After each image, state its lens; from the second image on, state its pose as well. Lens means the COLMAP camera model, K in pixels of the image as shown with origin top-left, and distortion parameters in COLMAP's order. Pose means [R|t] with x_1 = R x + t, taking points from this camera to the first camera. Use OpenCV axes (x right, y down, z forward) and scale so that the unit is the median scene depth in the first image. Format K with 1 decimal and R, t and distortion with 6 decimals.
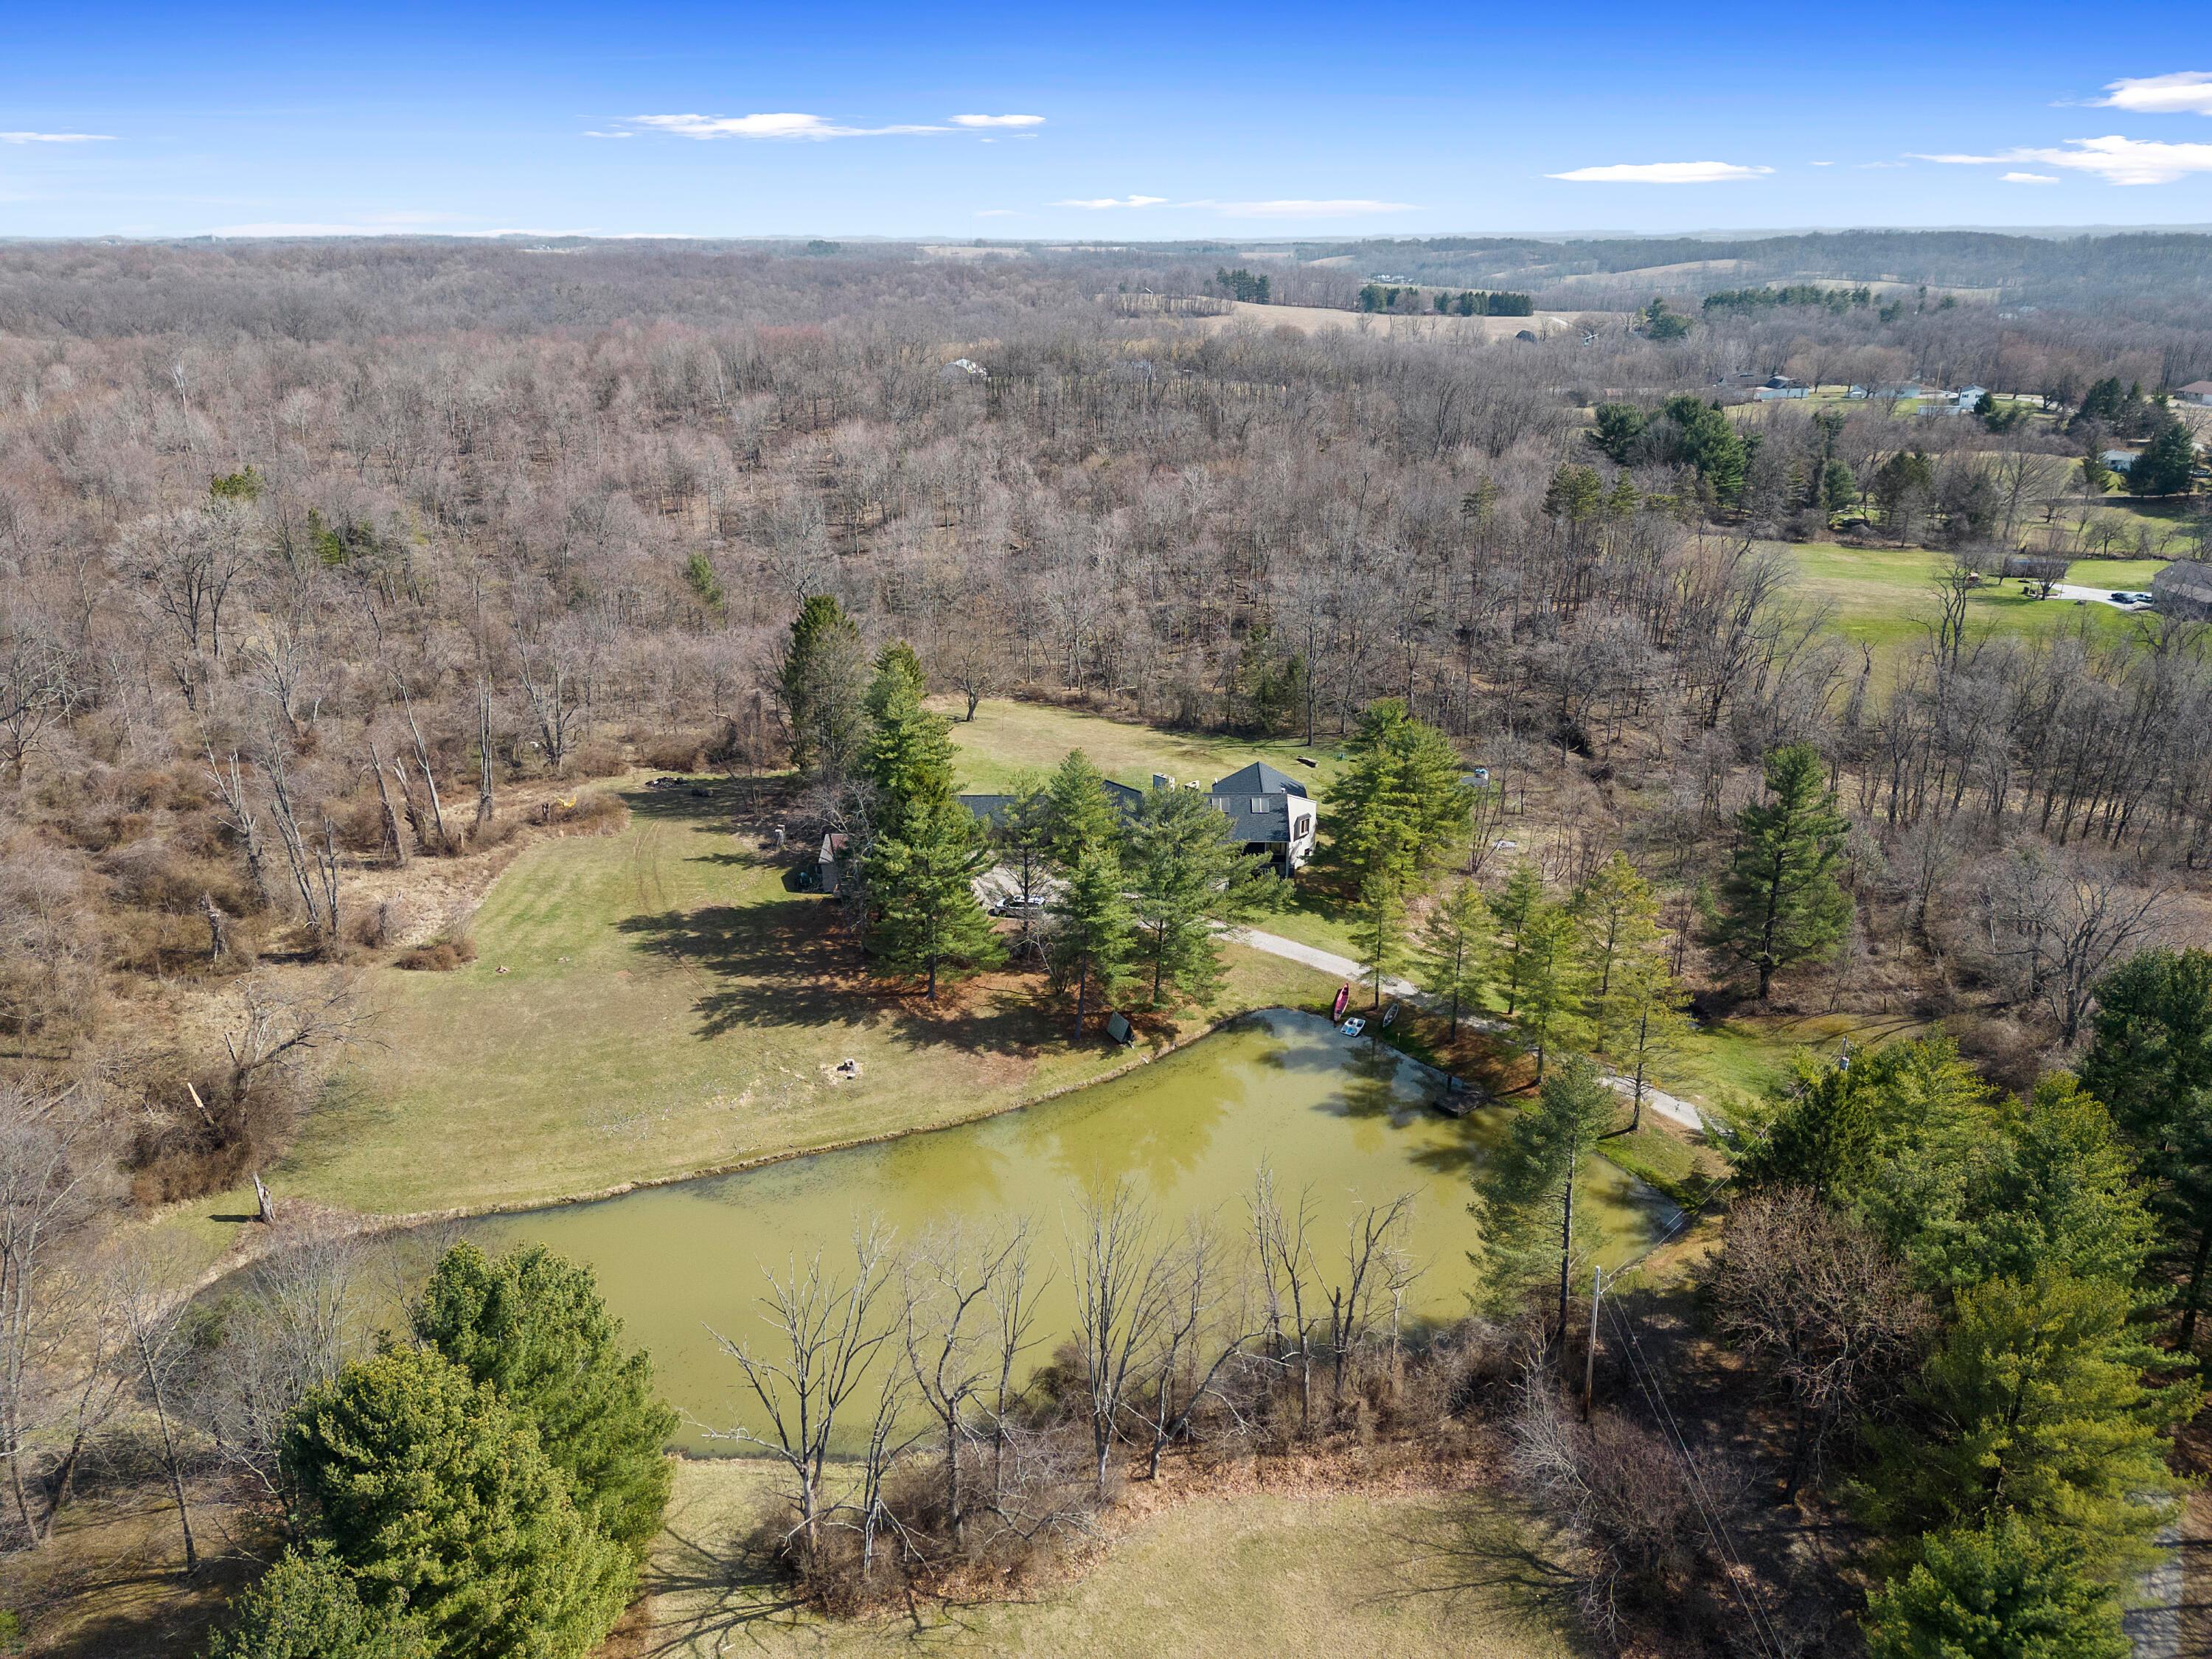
lens RADIAL K [[1556.4, 0, 1098.1], [0, 1556.4, 824.7], [0, 0, 1]] dist [0.067015, -0.062909]
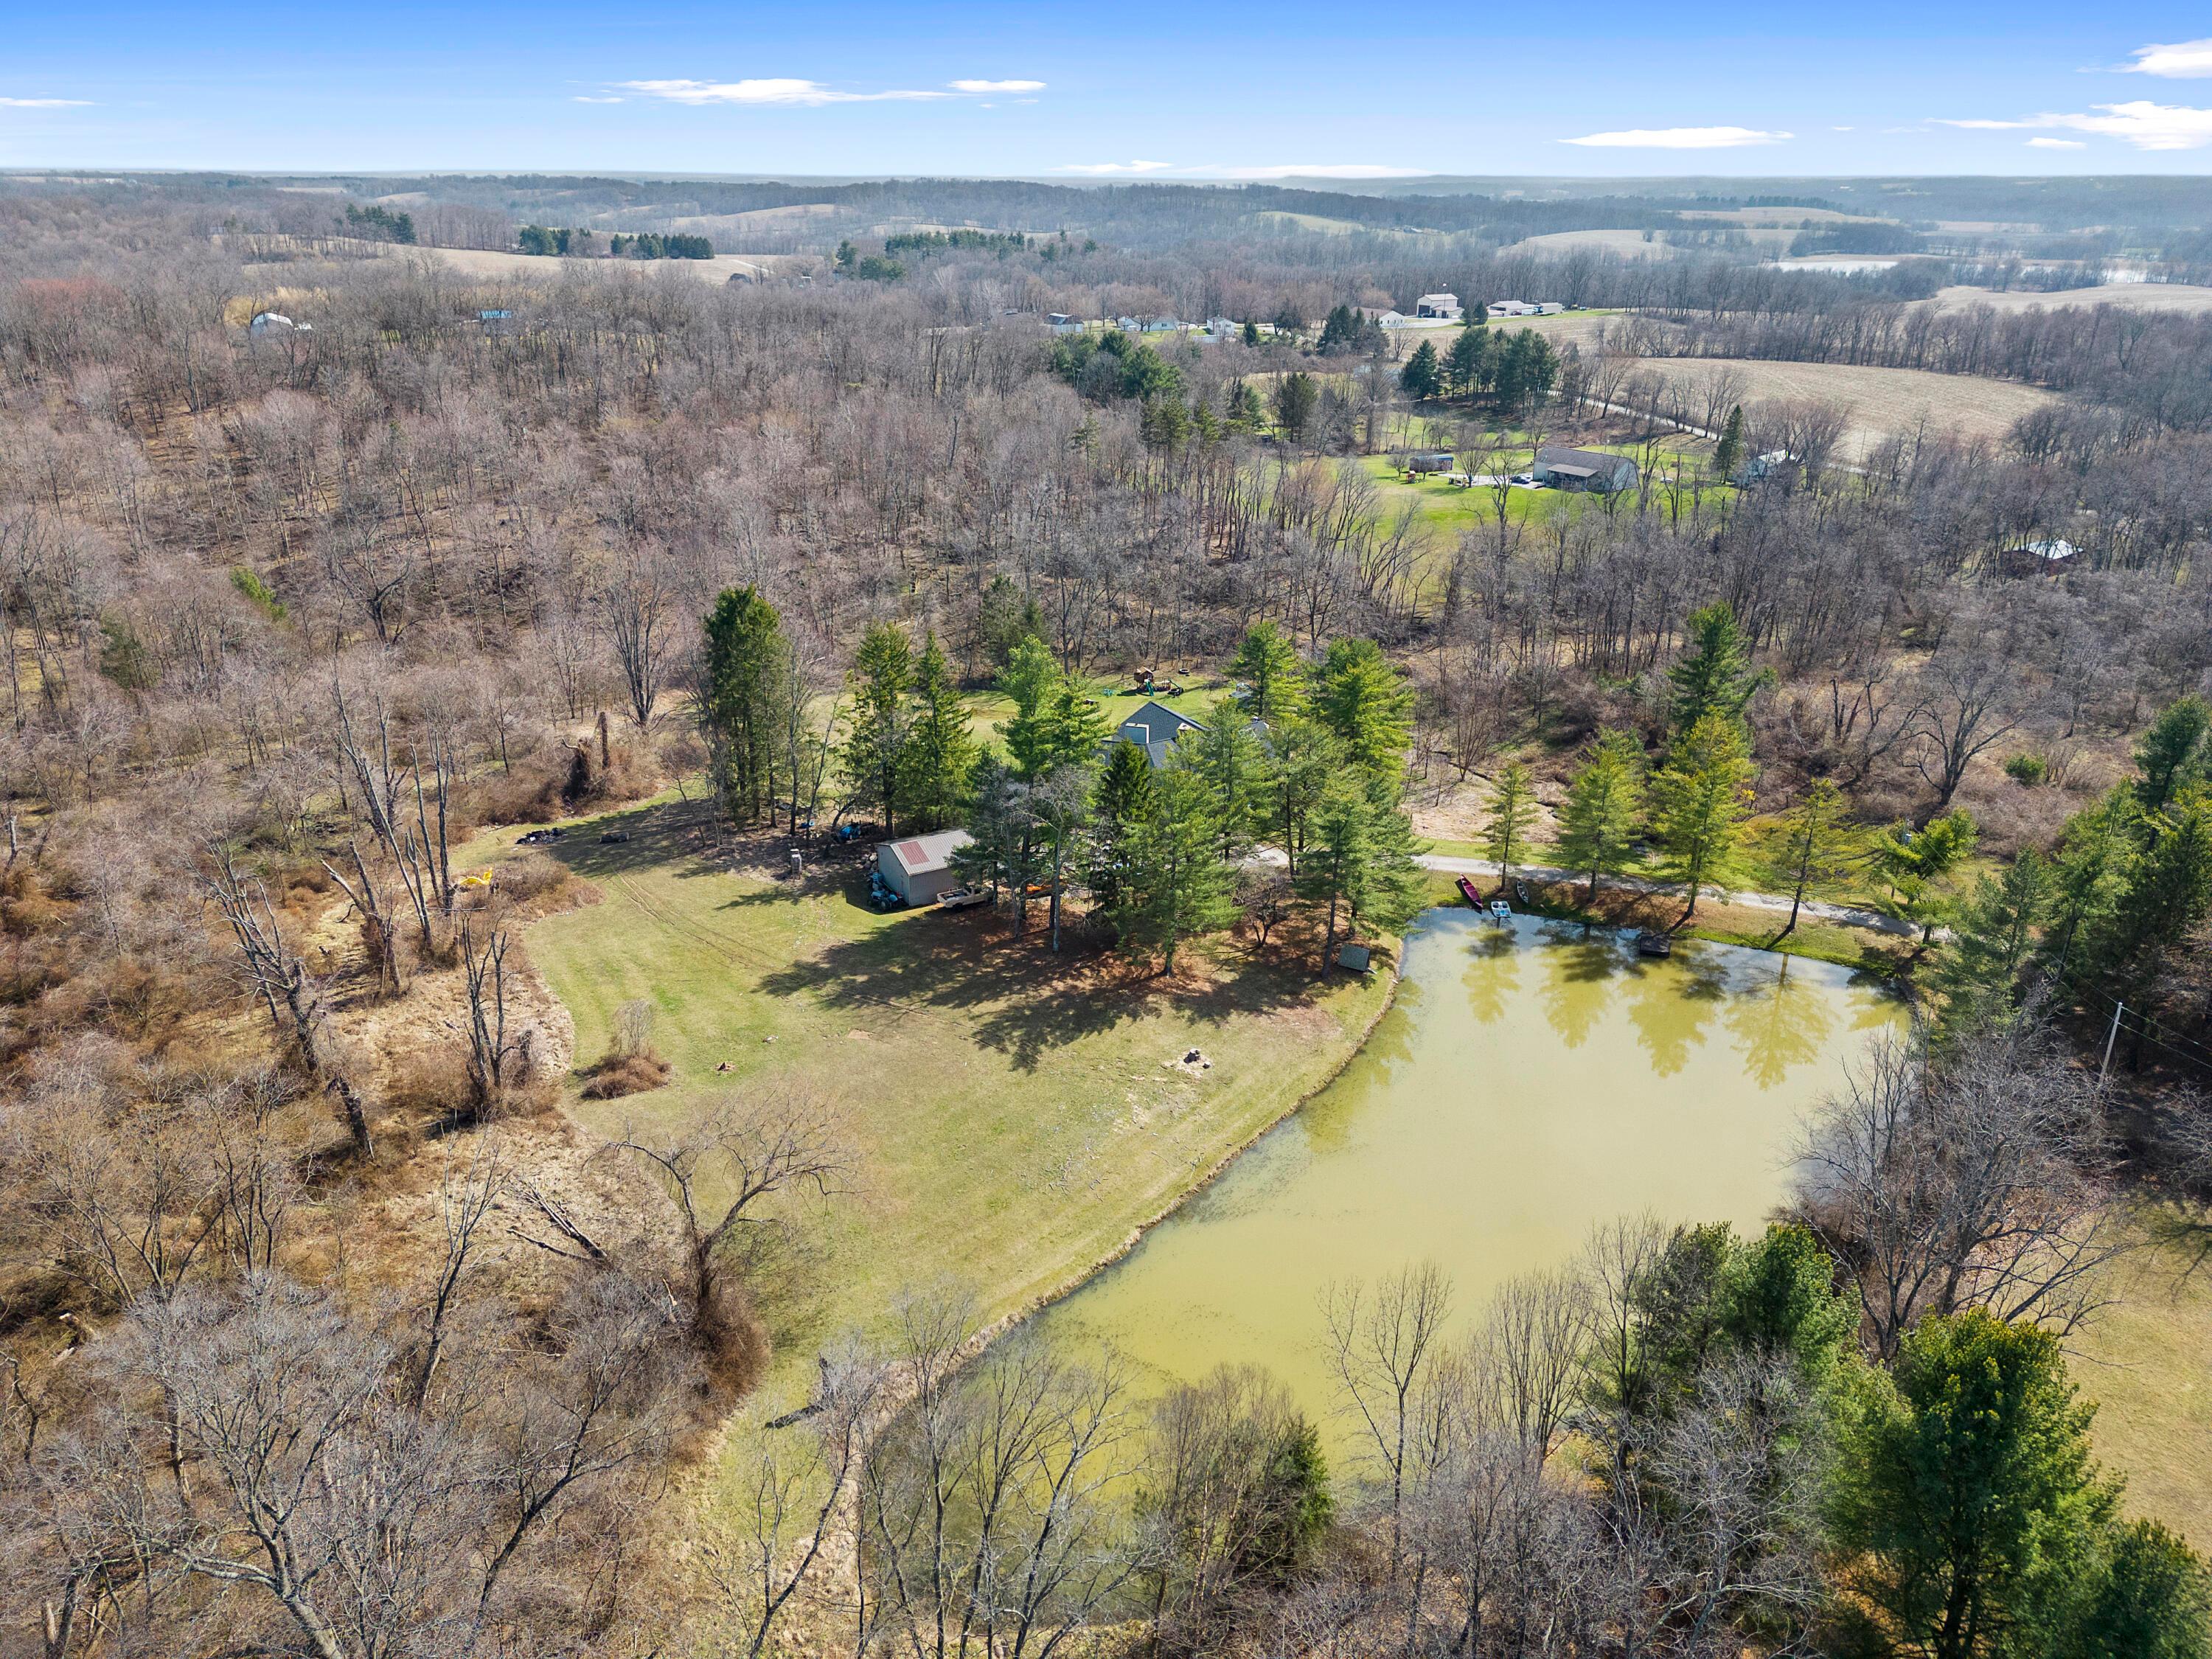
lens RADIAL K [[1556.4, 0, 1104.4], [0, 1556.4, 842.9], [0, 0, 1]] dist [0.067015, -0.062909]
pose [[0.848631, -0.197390, 0.490777, -0.534568], [0.176570, 0.980261, 0.088944, -0.055591], [-0.498646, 0.011176, 0.866734, 0.166539]]
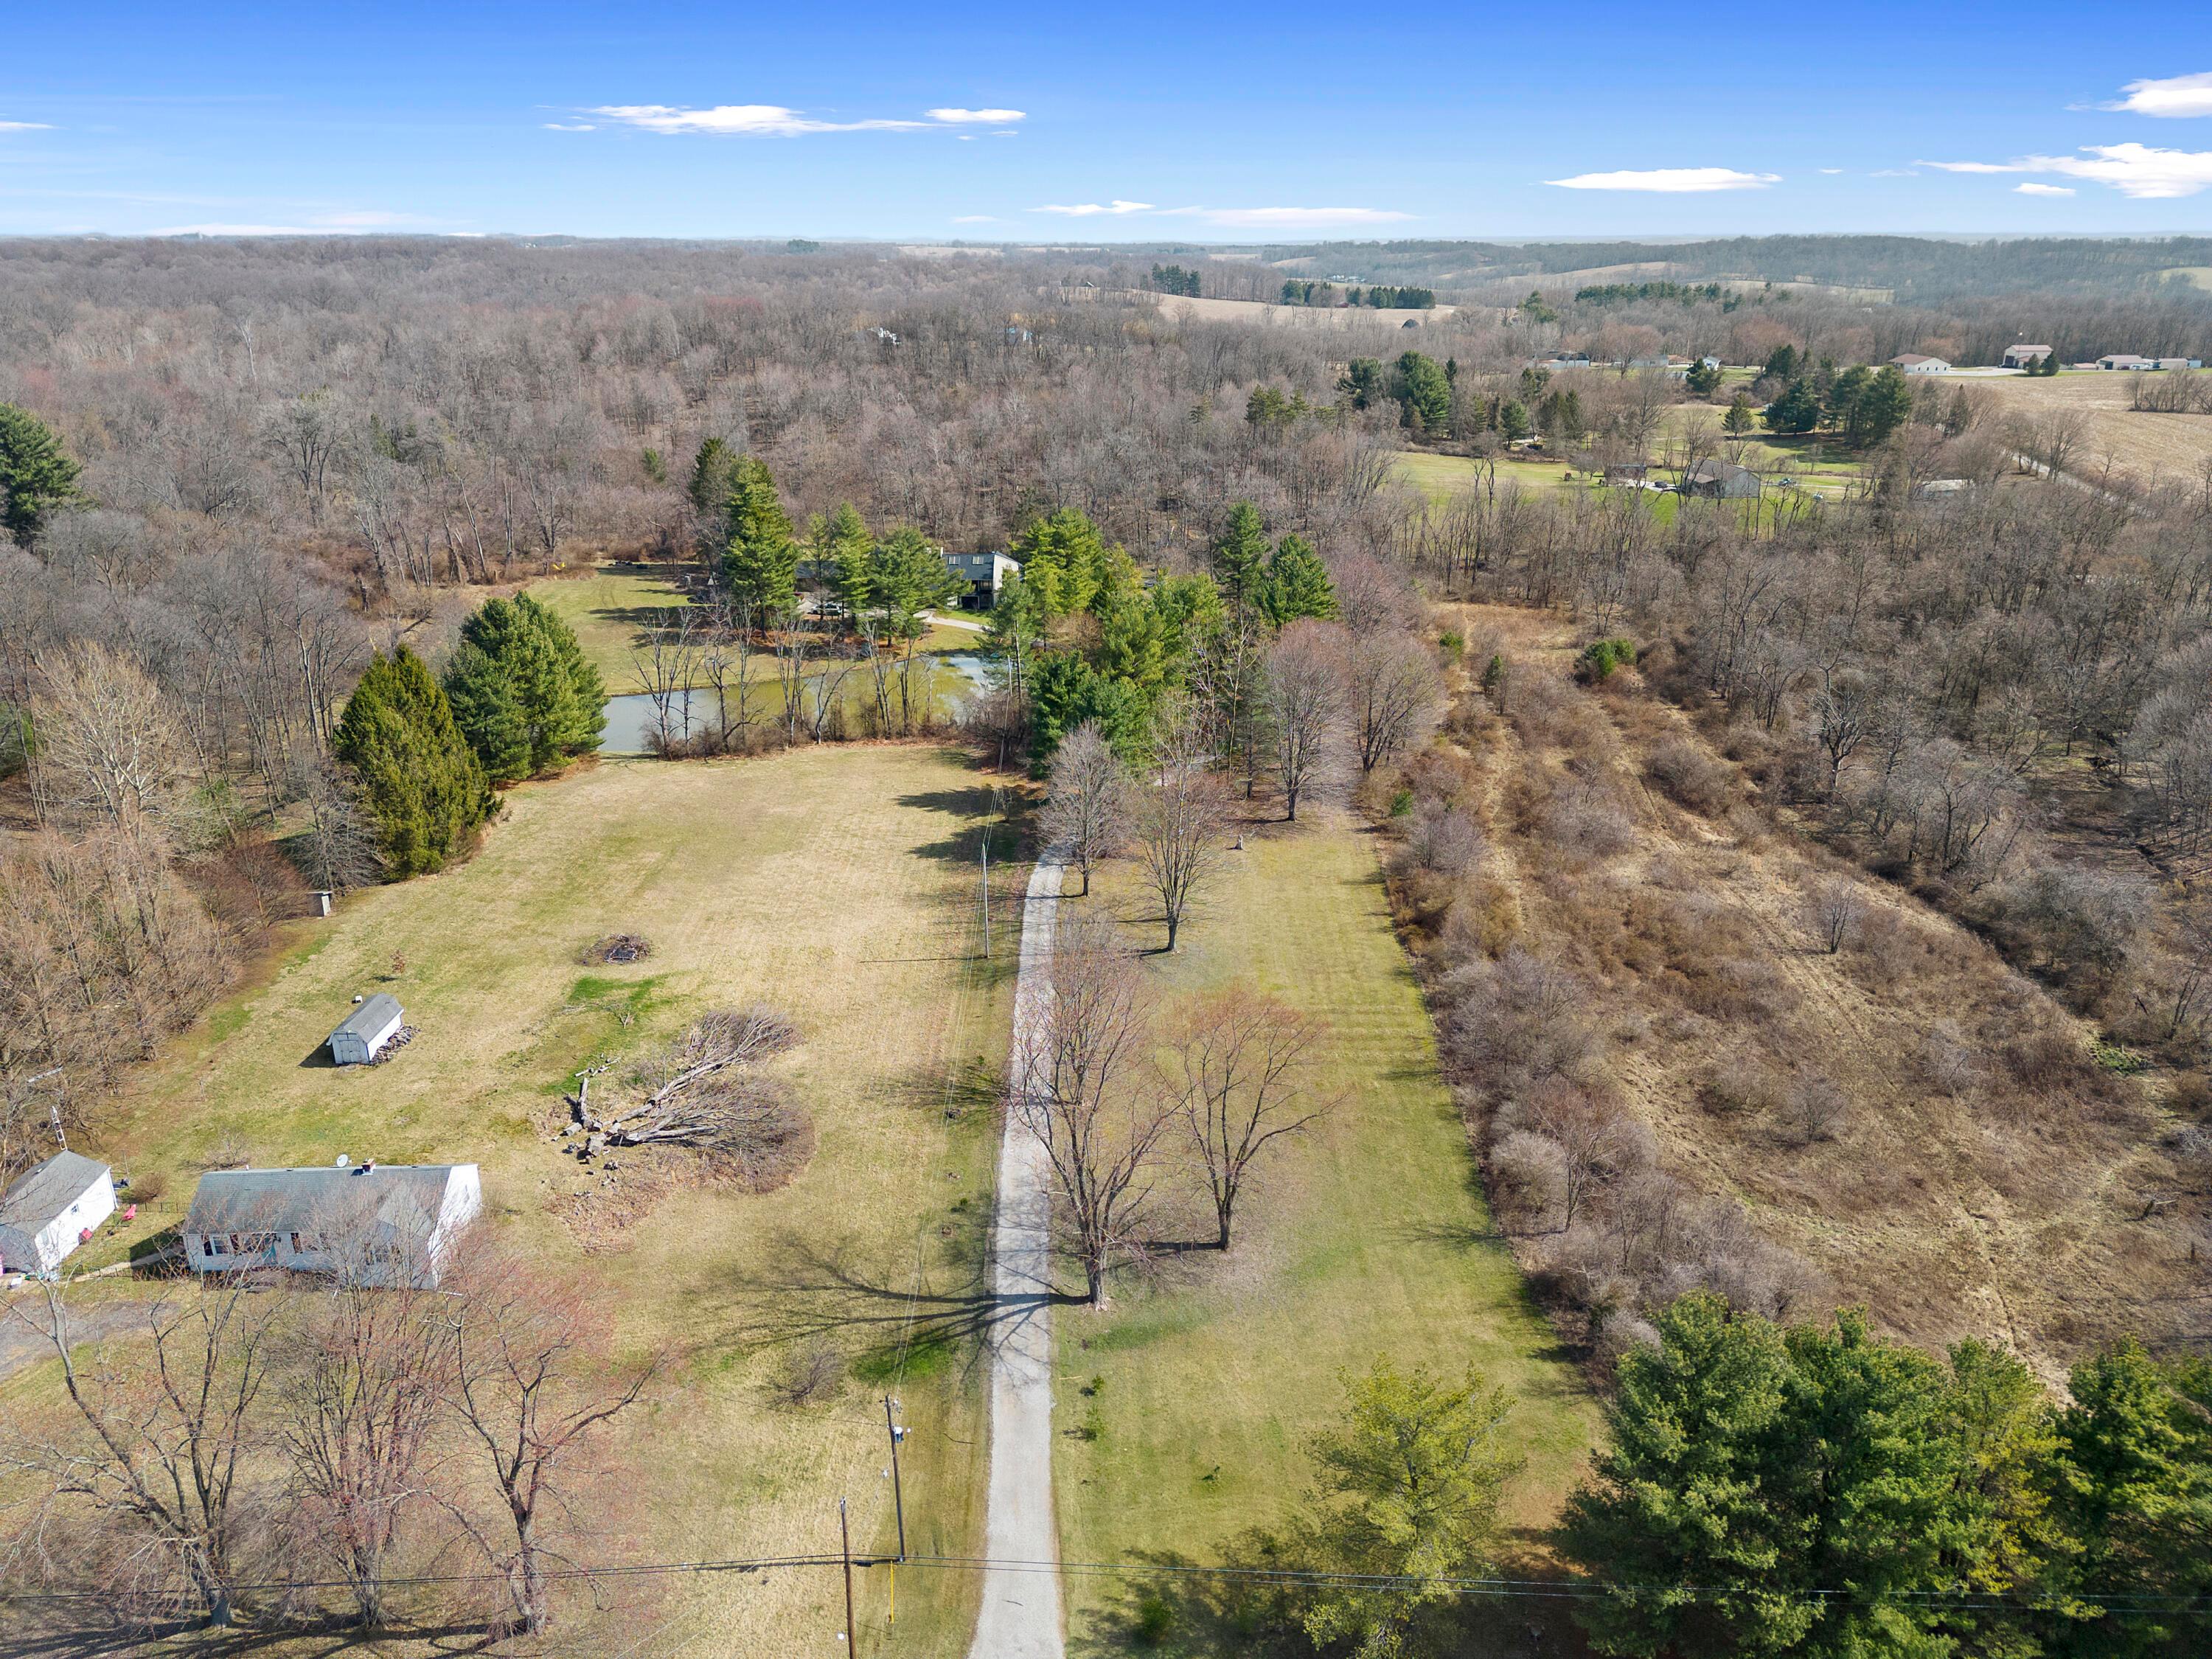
lens RADIAL K [[1556.4, 0, 1117.6], [0, 1556.4, 830.6], [0, 0, 1]] dist [0.067015, -0.062909]
pose [[0.999837, -0.002169, 0.017898, 0.240891], [0.002139, 0.999996, 0.001670, 0.296358], [-0.017902, -0.001632, 0.999838, -0.727929]]
